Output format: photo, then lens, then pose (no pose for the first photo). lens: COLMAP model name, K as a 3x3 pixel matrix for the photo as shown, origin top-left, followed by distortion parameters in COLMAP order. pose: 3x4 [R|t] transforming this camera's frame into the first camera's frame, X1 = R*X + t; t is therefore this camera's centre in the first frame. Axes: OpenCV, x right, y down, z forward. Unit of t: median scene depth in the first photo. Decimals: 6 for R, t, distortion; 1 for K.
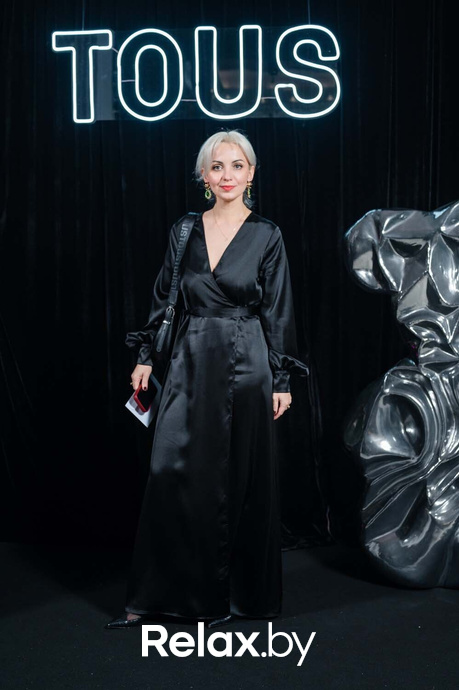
lens RADIAL K [[1033.8, 0, 254.7], [0, 1033.8, 352.0], [0, 0, 1]] dist [-0.001975, 0.000000]
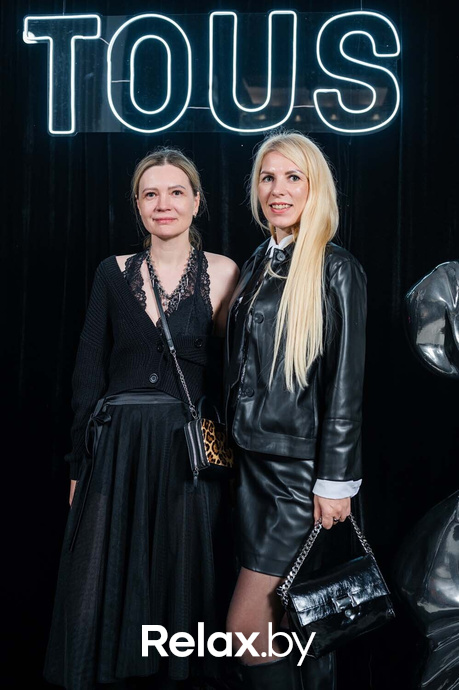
lens RADIAL K [[987.9, 0, 244.2], [0, 987.9, 348.5], [0, 0, 1]] dist [0.016623, 0.000000]
pose [[0.999045, 0.028149, -0.033432, -0.000921], [-0.028855, 0.999366, -0.020837, -0.059157], [0.032824, 0.021781, 0.999224, 0.313240]]
